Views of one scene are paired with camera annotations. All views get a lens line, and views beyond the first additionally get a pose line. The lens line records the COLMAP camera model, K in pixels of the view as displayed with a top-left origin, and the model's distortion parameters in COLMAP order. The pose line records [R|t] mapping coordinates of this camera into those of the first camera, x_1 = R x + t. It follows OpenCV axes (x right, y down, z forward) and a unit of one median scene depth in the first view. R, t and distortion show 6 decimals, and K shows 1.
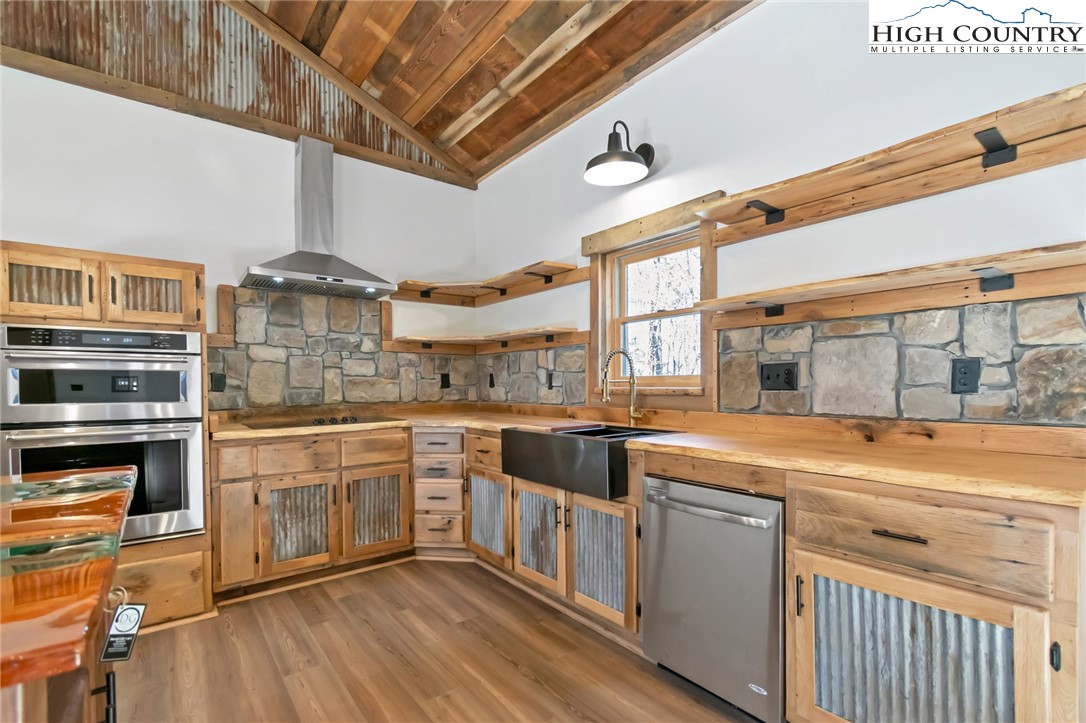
lens RADIAL K [[489.7, 0, 541.6], [0, 489.7, 397.7], [0, 0, 1]] dist [0.001333, 0.000121]
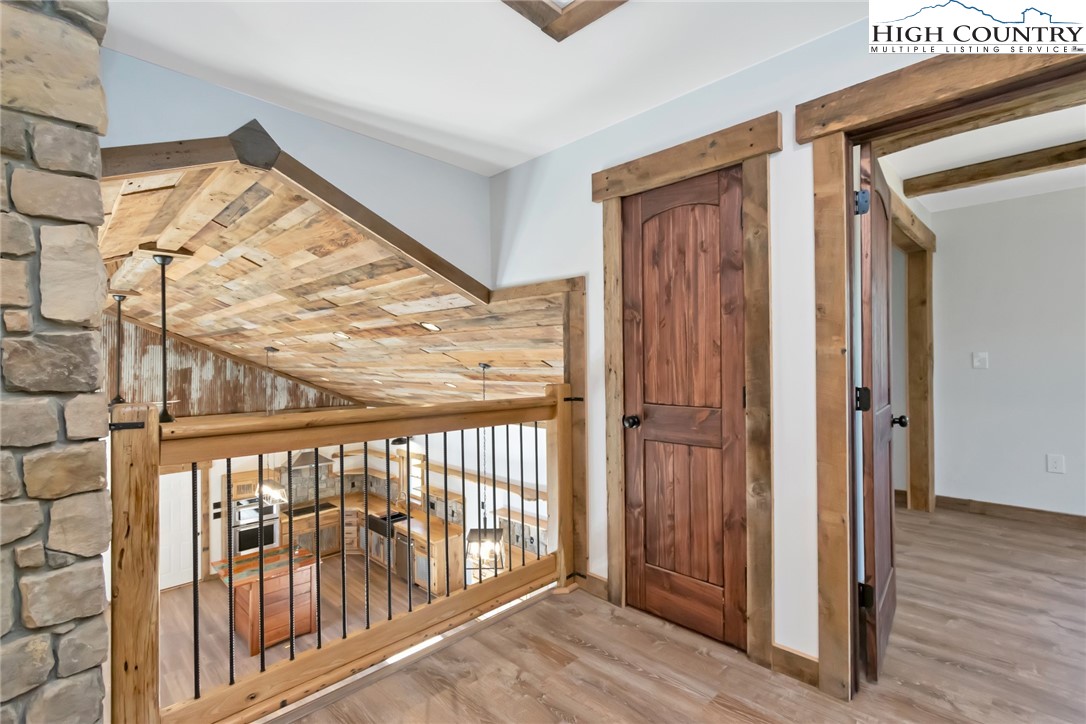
lens RADIAL K [[498.3, 0, 540.0], [0, 498.3, 369.6], [0, 0, 1]] dist [0.000507, -0.000748]
pose [[0.992469, 0.002208, 0.122479, 0.595765], [-0.000135, 0.999857, -0.016929, -0.773331], [-0.122499, 0.016785, 0.992327, -2.274678]]
